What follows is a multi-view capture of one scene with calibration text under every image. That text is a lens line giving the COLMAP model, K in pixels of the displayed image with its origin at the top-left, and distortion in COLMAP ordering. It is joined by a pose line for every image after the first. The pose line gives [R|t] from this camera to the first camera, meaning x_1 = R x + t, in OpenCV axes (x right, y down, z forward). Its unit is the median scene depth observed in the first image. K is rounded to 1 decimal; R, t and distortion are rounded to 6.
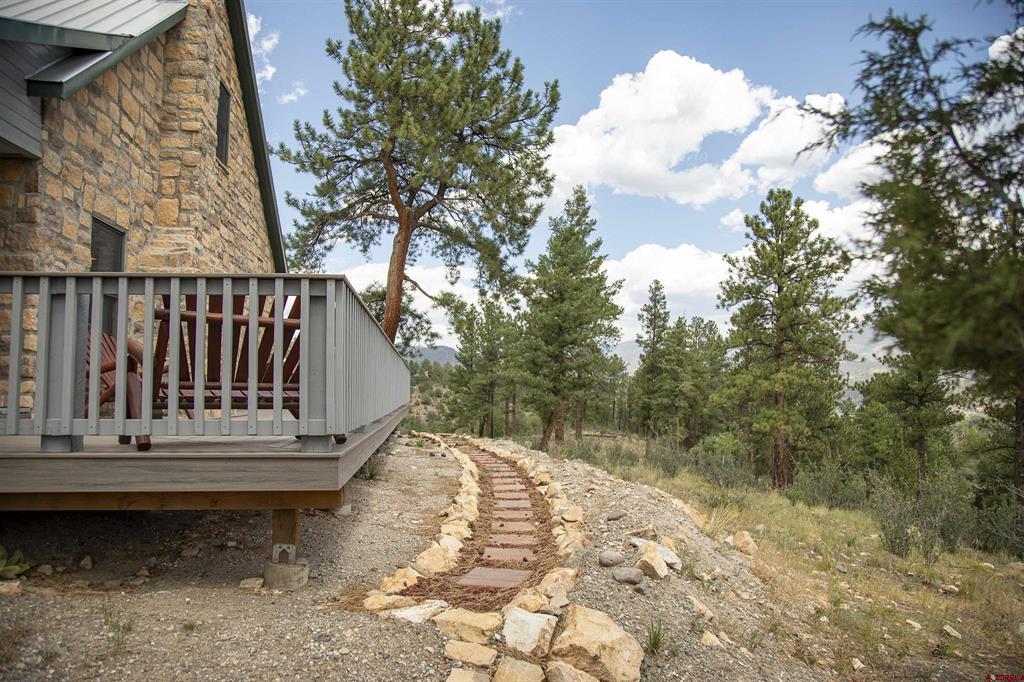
lens RADIAL K [[730.1, 0, 510.9], [0, 730.1, 372.7], [0, 0, 1]] dist [-0.138825, 0.081365]
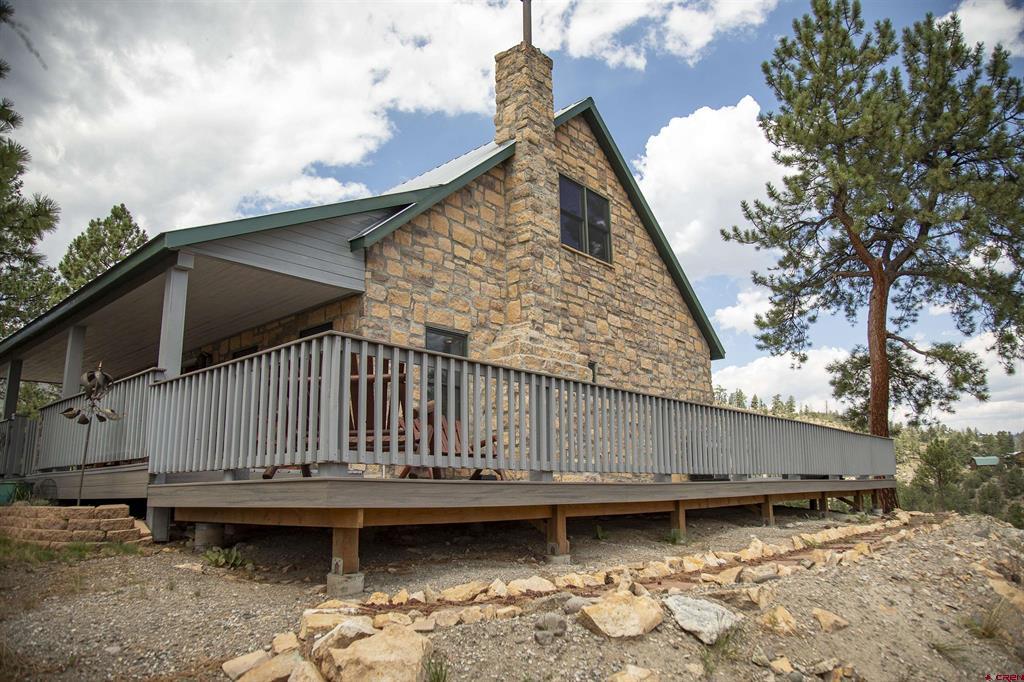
lens RADIAL K [[730.1, 0, 510.9], [0, 730.1, 372.7], [0, 0, 1]] dist [-0.138825, 0.081365]
pose [[0.640445, -0.143046, -0.754565, 0.427411], [0.035993, 0.987012, -0.156562, 0.066952], [0.767160, 0.073110, 0.637276, 0.216676]]
